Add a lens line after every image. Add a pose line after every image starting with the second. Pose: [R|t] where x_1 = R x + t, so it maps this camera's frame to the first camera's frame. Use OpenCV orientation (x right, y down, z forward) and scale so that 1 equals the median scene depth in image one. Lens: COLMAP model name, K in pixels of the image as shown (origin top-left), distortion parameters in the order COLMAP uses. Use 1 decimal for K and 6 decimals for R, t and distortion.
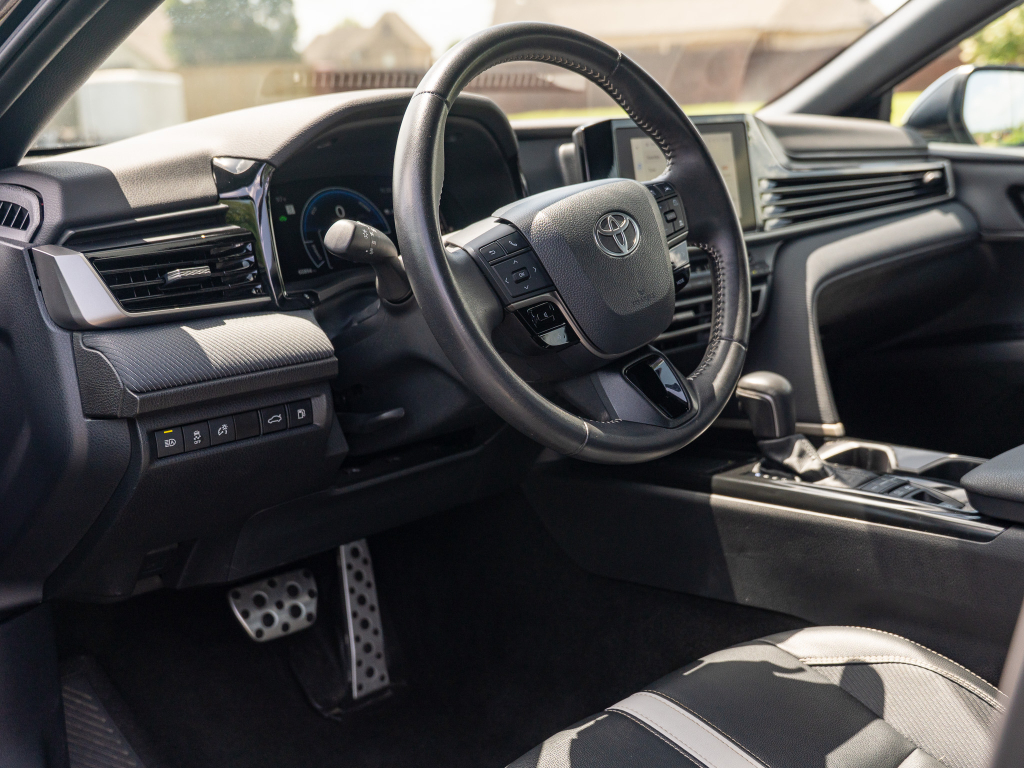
lens RADIAL K [[1199.1, 0, 509.2], [0, 1199.1, 378.4], [0, 0, 1]] dist [0.002486, 0.000000]
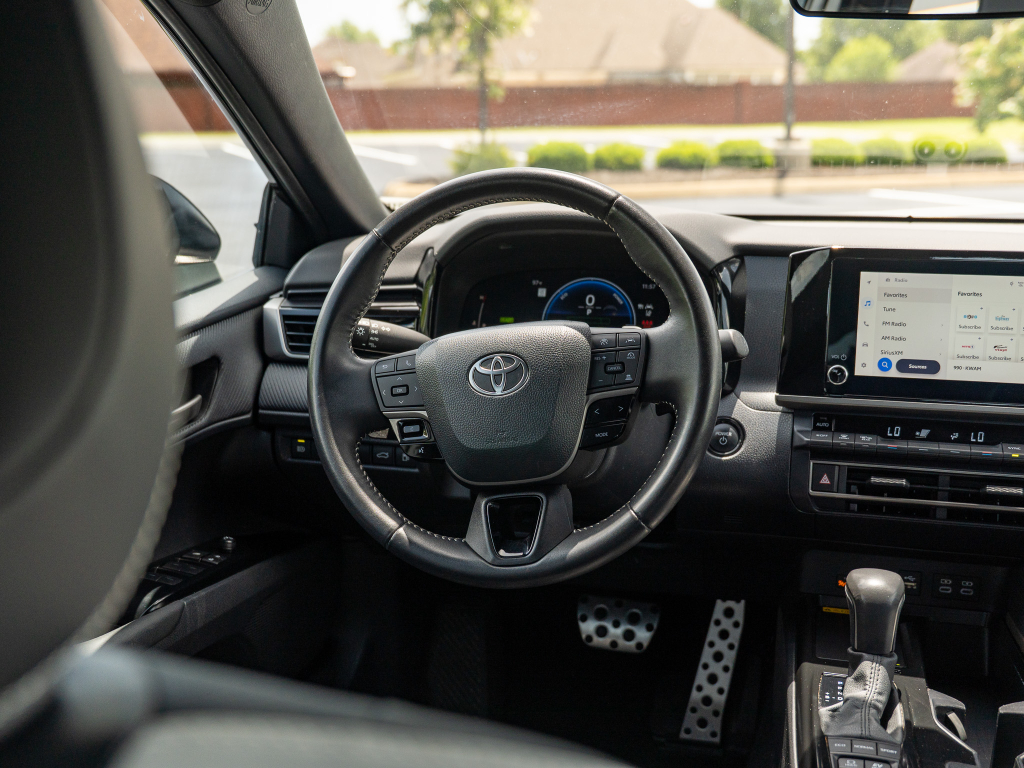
lens RADIAL K [[1199.1, 0, 517.7], [0, 1199.1, 390.4], [0, 0, 1]] dist [0.002486, 0.000000]
pose [[0.516342, 0.228985, -0.825201, 0.762182], [-0.194126, 0.969803, 0.147643, -0.206738], [0.834090, 0.083959, 0.545201, 0.330121]]
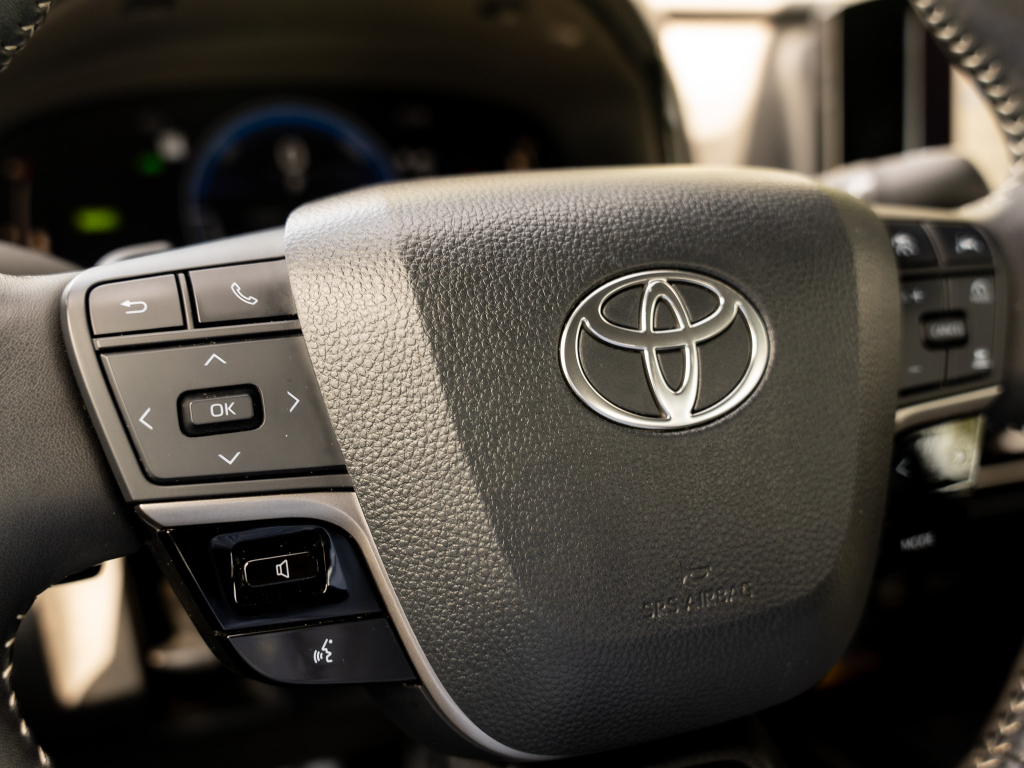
lens RADIAL K [[1199.1, 0, 519.8], [0, 1199.1, 387.5], [0, 0, 1]] dist [0.002486, 0.000000]
pose [[0.901069, 0.260844, -0.346462, 0.122313], [-0.258780, 0.964475, 0.053105, -0.090468], [0.348006, 0.041806, 0.936560, 0.556727]]
